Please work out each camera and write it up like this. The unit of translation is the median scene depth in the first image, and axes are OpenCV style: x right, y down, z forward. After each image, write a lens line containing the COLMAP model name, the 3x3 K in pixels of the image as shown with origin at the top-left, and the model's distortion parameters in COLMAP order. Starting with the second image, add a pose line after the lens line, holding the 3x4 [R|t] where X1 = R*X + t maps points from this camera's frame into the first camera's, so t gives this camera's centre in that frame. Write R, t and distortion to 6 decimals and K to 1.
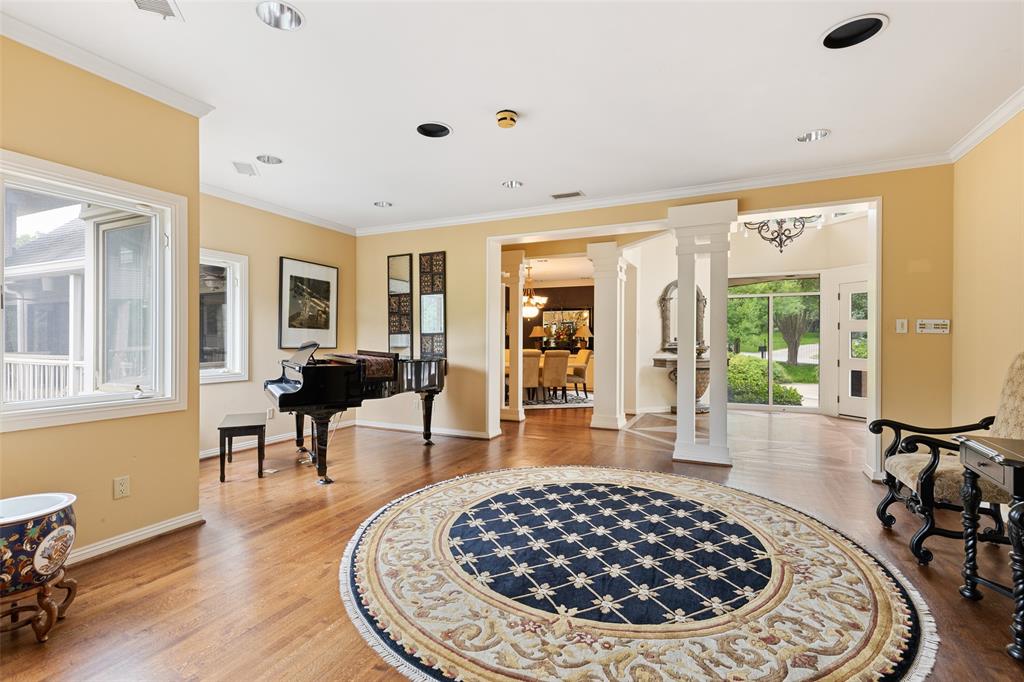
lens RADIAL K [[464.0, 0, 512.0], [0, 464.0, 341.0], [0, 0, 1]] dist [0.014535, -0.000353]
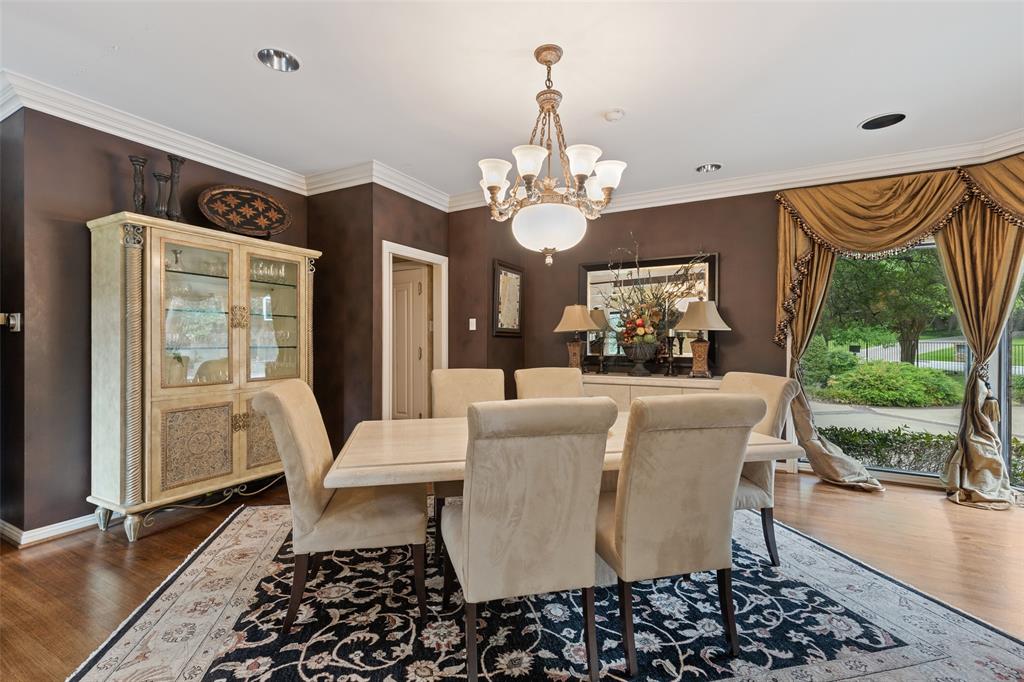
lens RADIAL K [[464.0, 0, 512.0], [0, 464.0, 341.0], [0, 0, 1]] dist [0.014535, -0.000353]
pose [[0.998869, -0.002321, -0.047488, 0.020838], [0.002383, 0.999996, 0.001245, -0.001051], [0.047485, -0.001357, 0.998871, 0.613939]]
